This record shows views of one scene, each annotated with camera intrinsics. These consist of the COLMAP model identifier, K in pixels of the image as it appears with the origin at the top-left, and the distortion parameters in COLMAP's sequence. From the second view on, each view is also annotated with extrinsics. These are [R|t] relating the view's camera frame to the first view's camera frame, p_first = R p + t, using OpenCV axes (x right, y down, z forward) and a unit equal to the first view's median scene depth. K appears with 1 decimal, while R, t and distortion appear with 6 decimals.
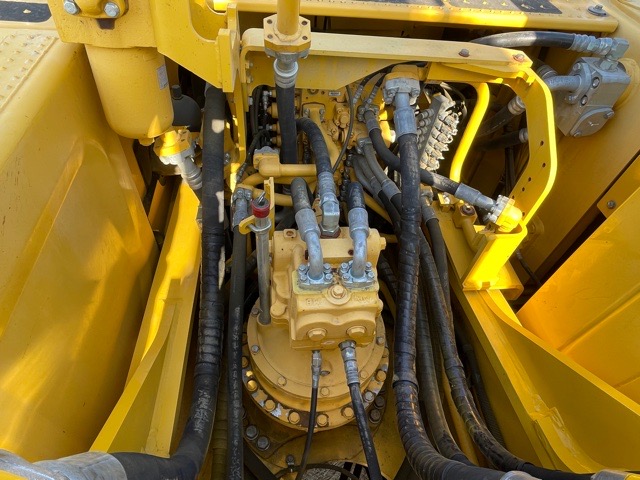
lens RADIAL K [[379.7, 0, 325.2], [0, 379.7, 243.0], [0, 0, 1]] dist [-0.022269, 0.016052]
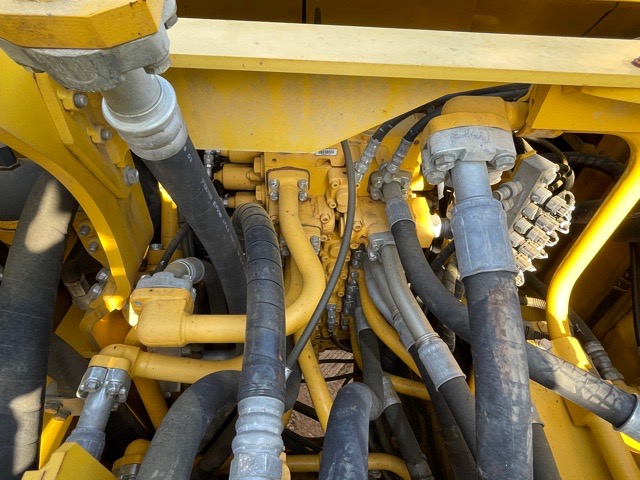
lens RADIAL K [[379.7, 0, 314.7], [0, 379.7, 238.3], [0, 0, 1]] dist [-0.022269, 0.016052]
pose [[0.995788, 0.018531, -0.089790, 0.059099], [-0.027287, 0.994881, -0.097299, -0.221579], [0.087527, 0.099339, 0.991197, 0.481940]]
